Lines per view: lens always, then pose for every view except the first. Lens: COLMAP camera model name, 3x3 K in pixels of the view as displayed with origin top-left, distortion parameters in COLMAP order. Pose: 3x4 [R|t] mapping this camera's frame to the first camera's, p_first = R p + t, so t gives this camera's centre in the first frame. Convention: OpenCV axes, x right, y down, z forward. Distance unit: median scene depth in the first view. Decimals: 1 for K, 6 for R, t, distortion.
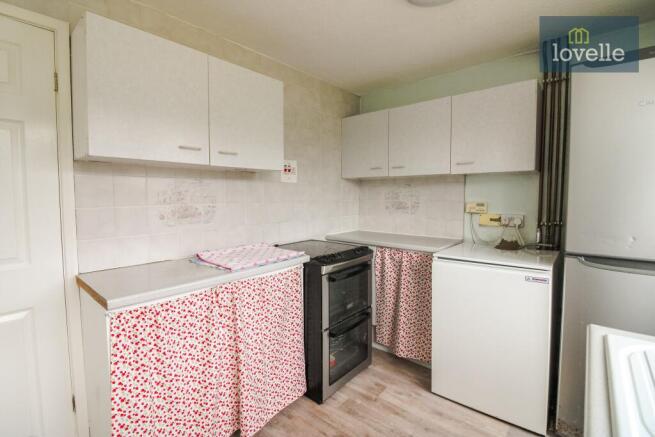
lens RADIAL K [[308.7, 0, 327.5], [0, 308.7, 218.5], [0, 0, 1]] dist [-0.001363, -0.000414]
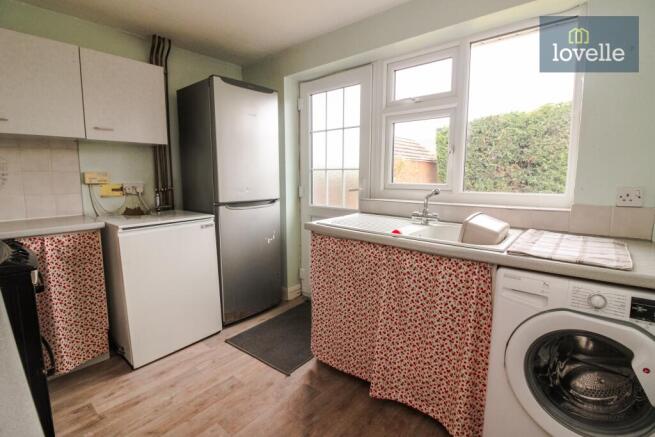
lens RADIAL K [[308.7, 0, 327.5], [0, 308.7, 218.5], [0, 0, 1]] dist [-0.001363, -0.000414]
pose [[-0.005523, -0.141109, 0.989979, -0.528976], [0.077003, 0.986994, 0.141113, 0.009070], [-0.997016, 0.077010, 0.005414, 0.344983]]
